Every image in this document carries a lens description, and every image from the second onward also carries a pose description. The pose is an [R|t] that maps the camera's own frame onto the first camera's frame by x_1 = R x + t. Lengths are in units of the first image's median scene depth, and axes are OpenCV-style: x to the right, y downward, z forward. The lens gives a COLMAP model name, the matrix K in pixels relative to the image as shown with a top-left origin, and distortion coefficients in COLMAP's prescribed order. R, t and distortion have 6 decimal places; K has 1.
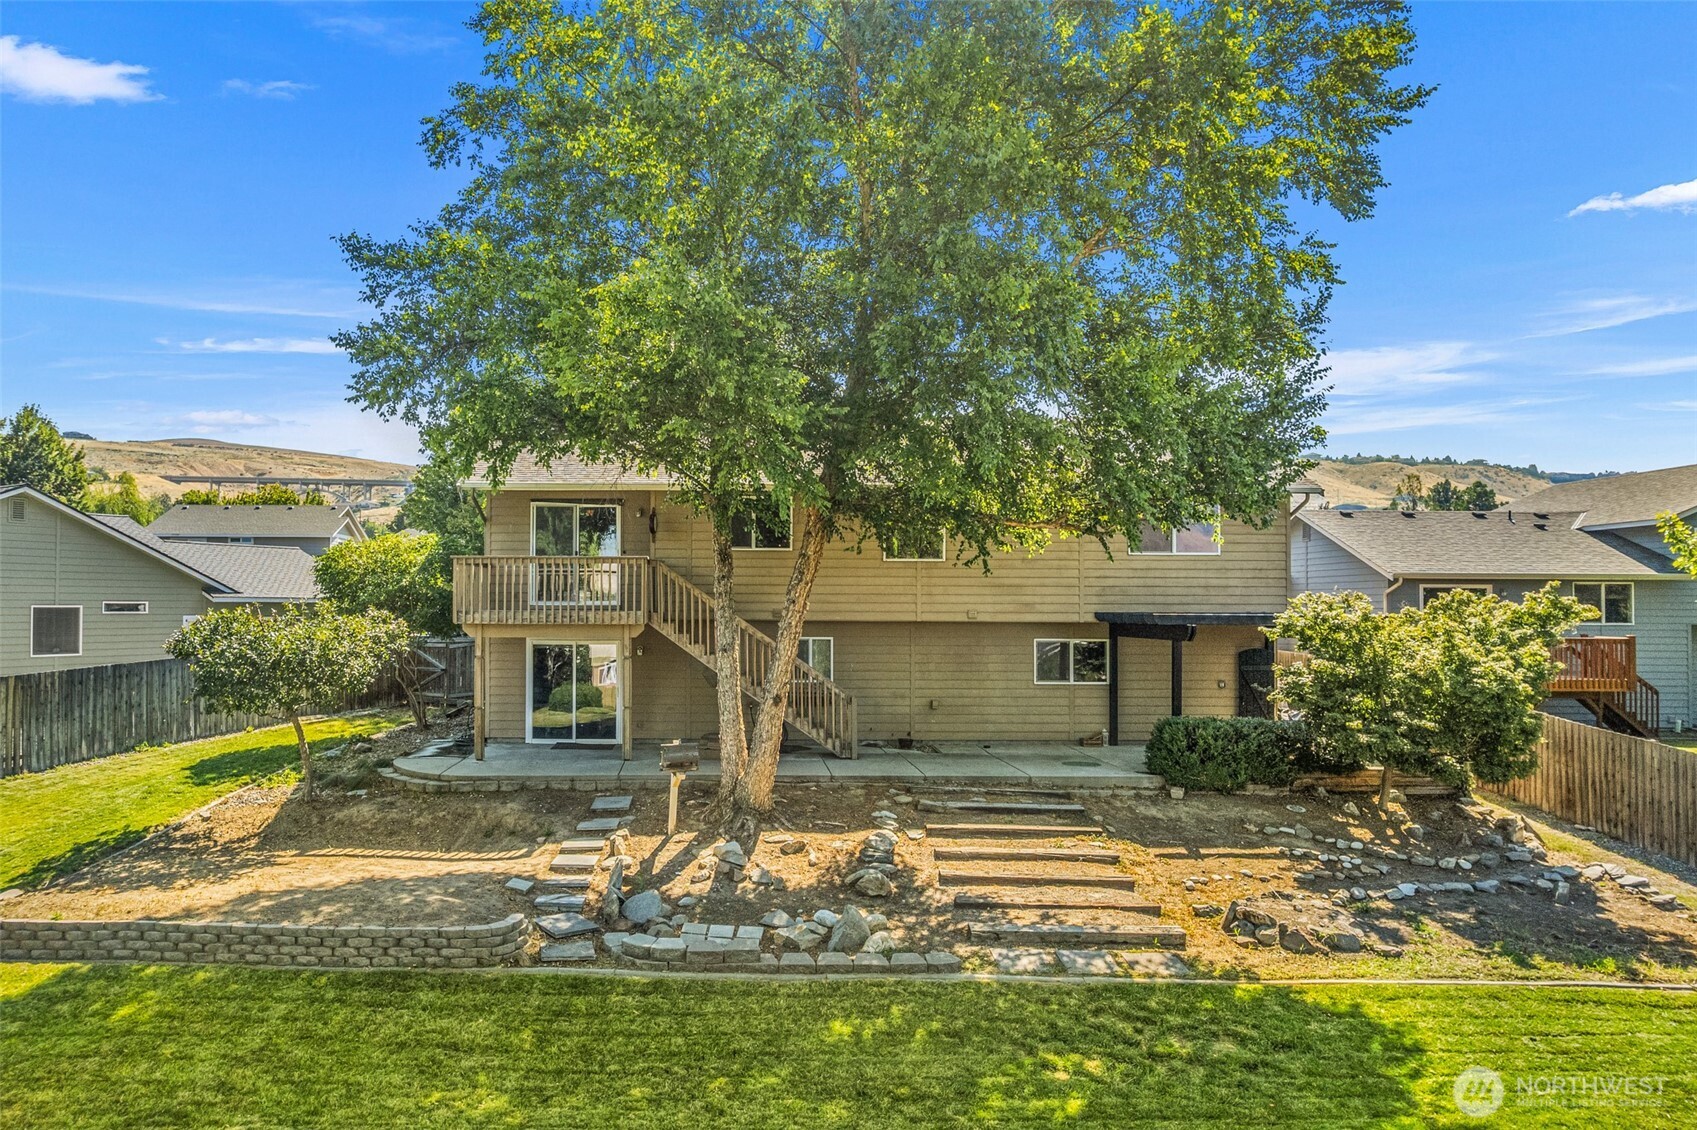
lens RADIAL K [[1154.3, 0, 727.0], [0, 1154.3, 571.8], [0, 0, 1]] dist [-0.081825, 0.060537]
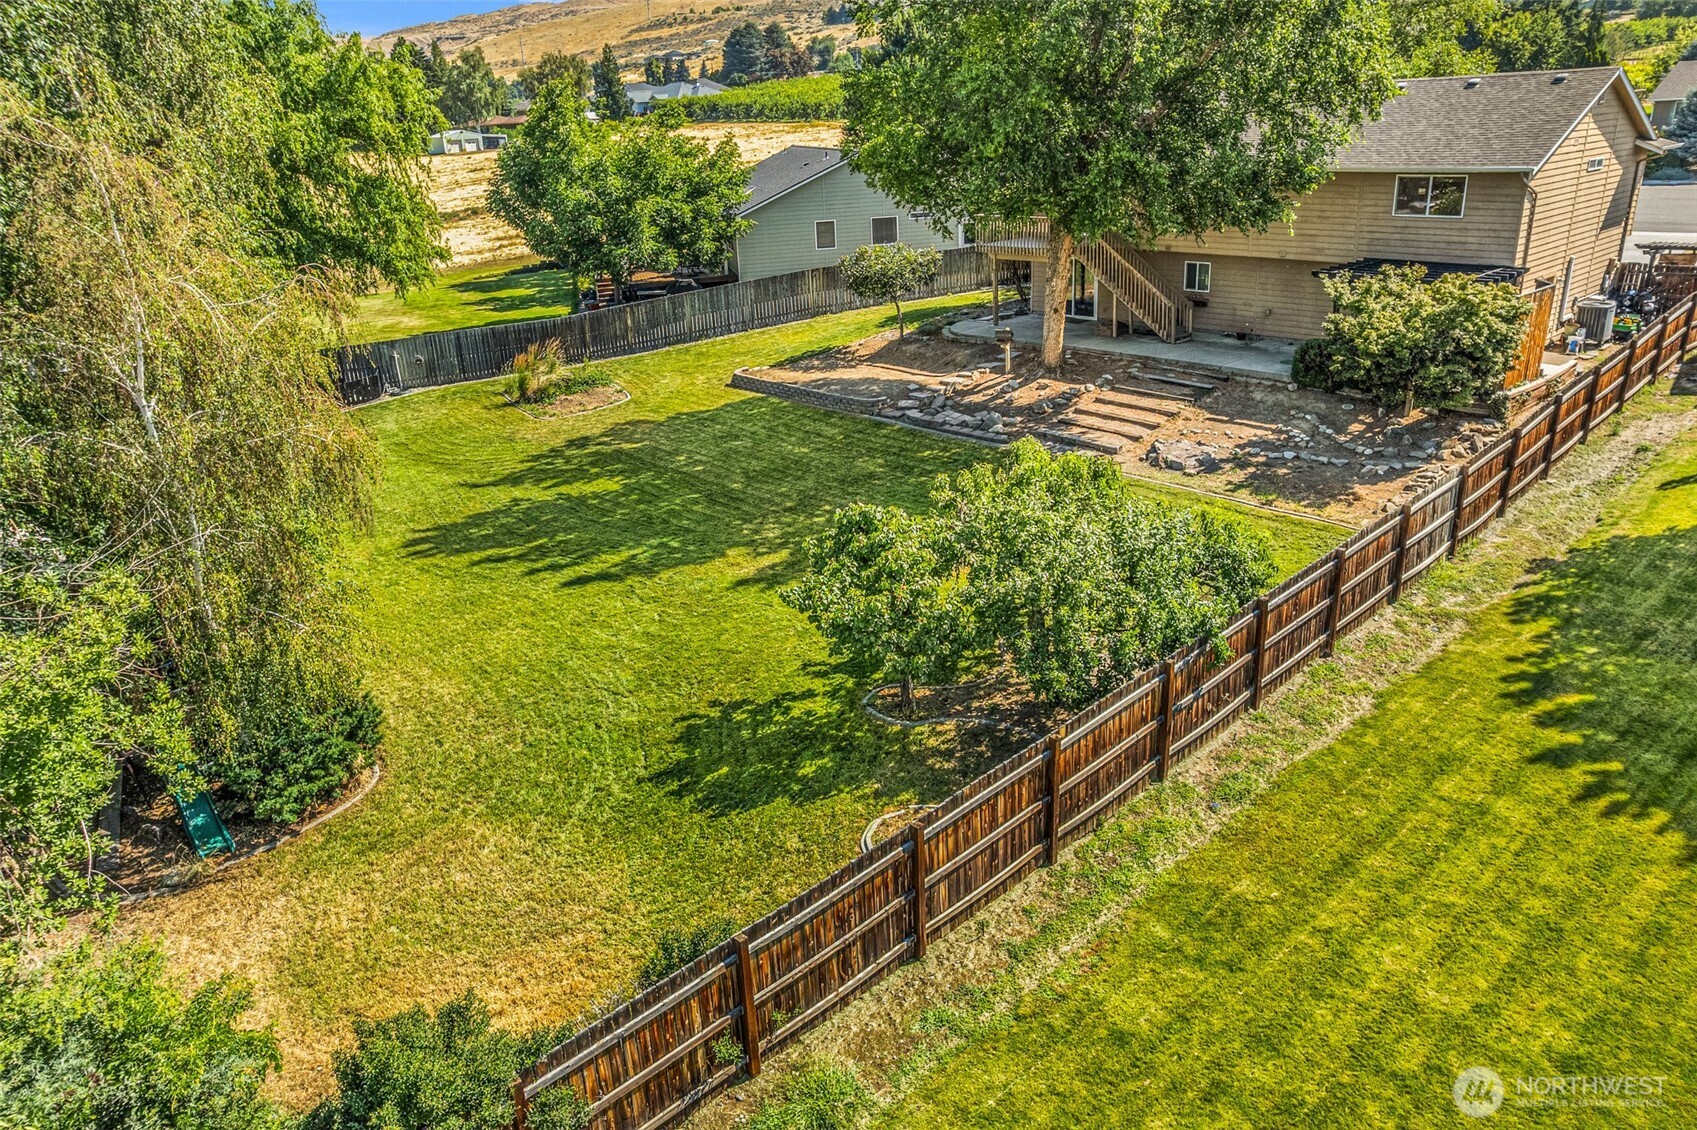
lens RADIAL K [[1127.9, 0, 848.5], [0, 1127.9, 565.0], [0, 0, 1]] dist [-0.002641, -0.000536]
pose [[0.683387, 0.236471, -0.690698, 1.406592], [0.081055, 0.915664, 0.393688, -0.324954], [0.725543, -0.325026, 0.606586, -0.663679]]
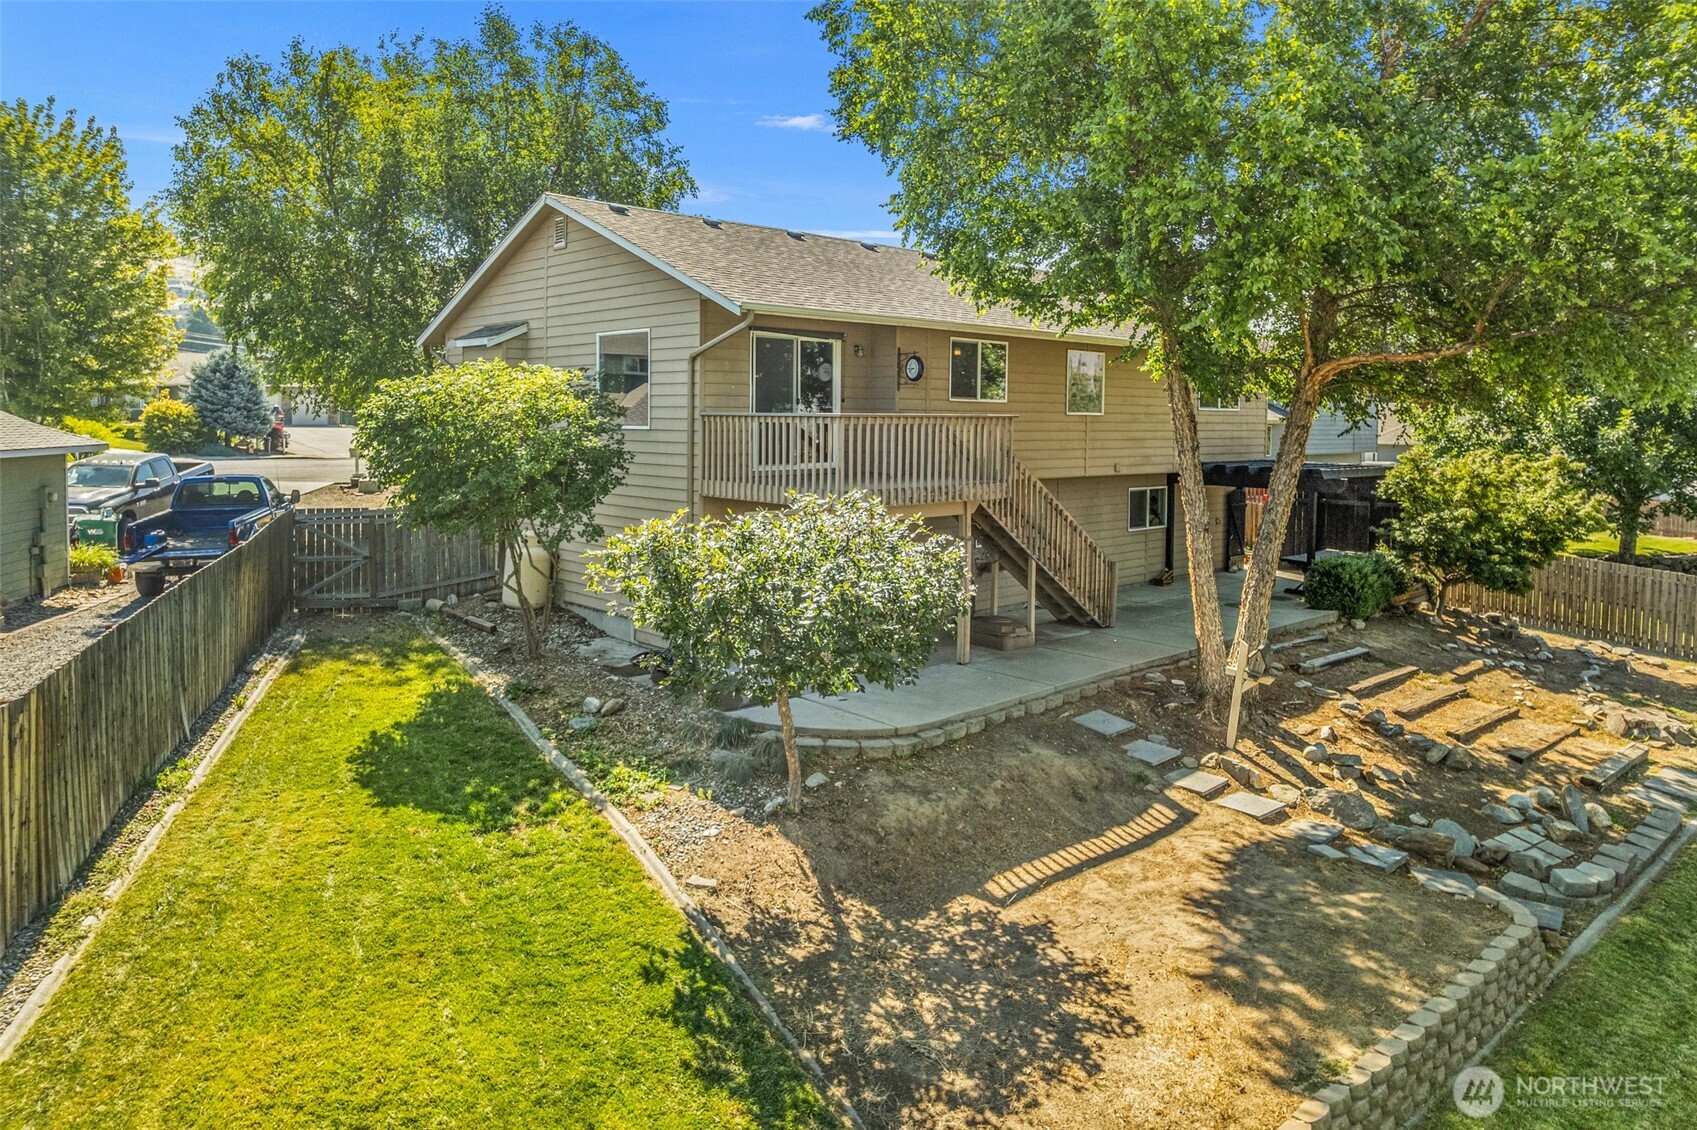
lens RADIAL K [[1095.5, 0, 848.5], [0, 1095.5, 565.0], [0, 0, 1]] dist [-0.073052, 0.095679]
pose [[0.732864, -0.093088, 0.673977, -0.892960], [-0.026517, 0.985935, 0.165009, -0.044928], [-0.679858, -0.138802, 0.720088, 0.673653]]
